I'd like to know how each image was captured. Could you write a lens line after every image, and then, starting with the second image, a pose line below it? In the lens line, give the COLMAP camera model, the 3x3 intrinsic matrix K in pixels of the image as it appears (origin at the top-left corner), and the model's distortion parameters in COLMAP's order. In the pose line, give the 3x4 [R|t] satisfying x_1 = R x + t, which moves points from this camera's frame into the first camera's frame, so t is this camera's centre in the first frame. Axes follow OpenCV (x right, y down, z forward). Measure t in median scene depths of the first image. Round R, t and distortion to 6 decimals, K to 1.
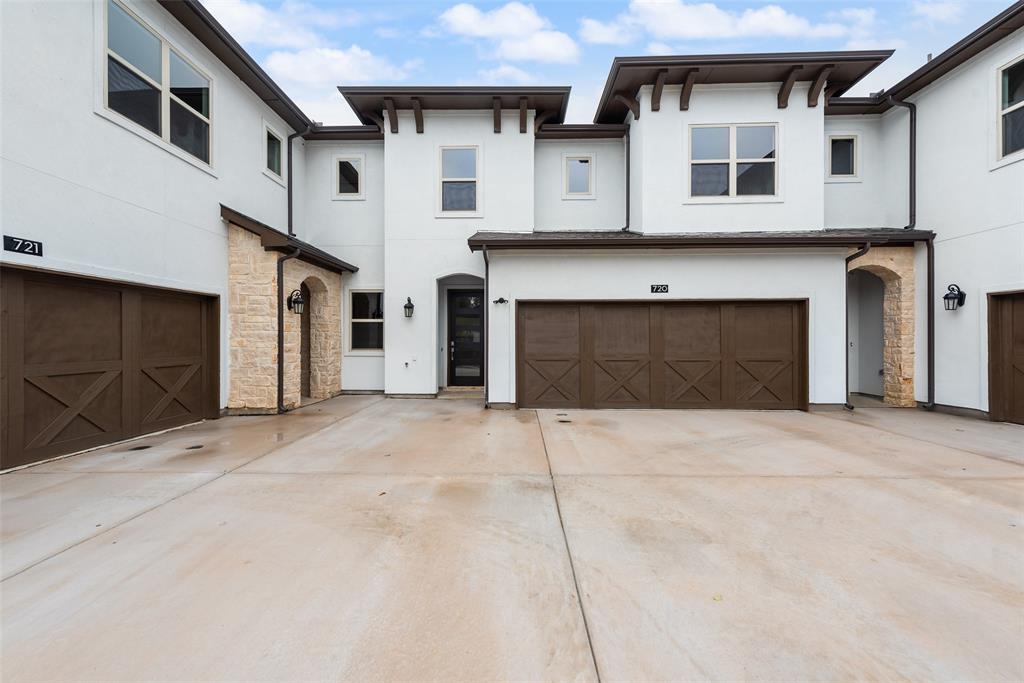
lens RADIAL K [[398.8, 0, 517.2], [0, 398.8, 342.9], [0, 0, 1]] dist [0.002090, -0.000485]
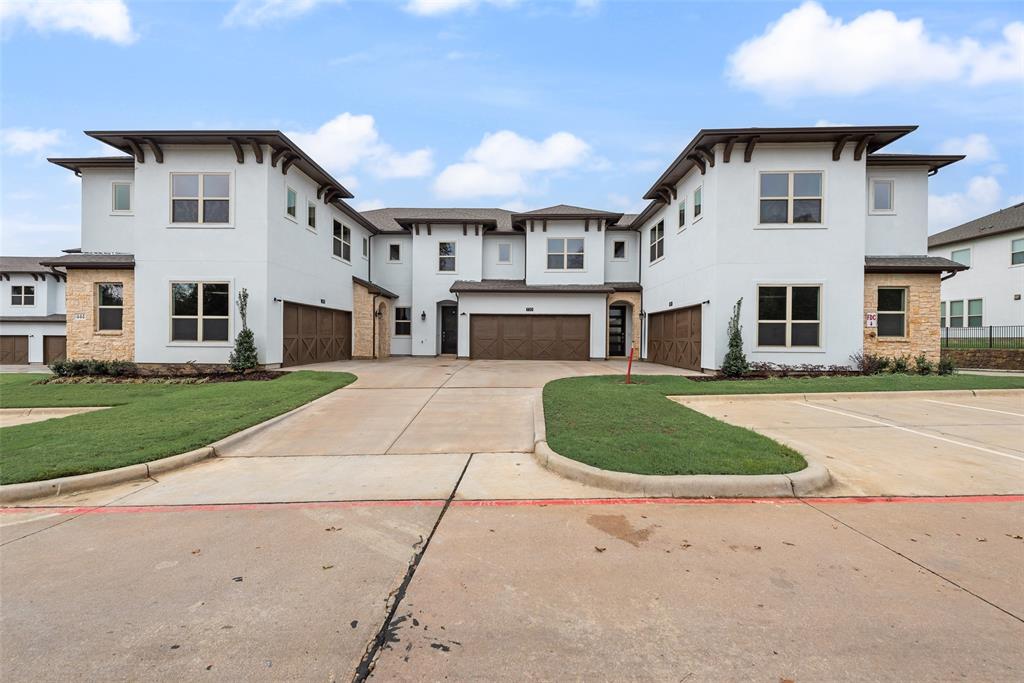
lens RADIAL K [[398.8, 0, 513.7], [0, 398.8, 341.5], [0, 0, 1]] dist [0.002090, -0.000485]
pose [[0.999934, 0.010313, -0.005039, 0.256570], [-0.010321, 0.999946, -0.001493, 0.056249], [0.005023, 0.001545, 0.999986, -1.291117]]
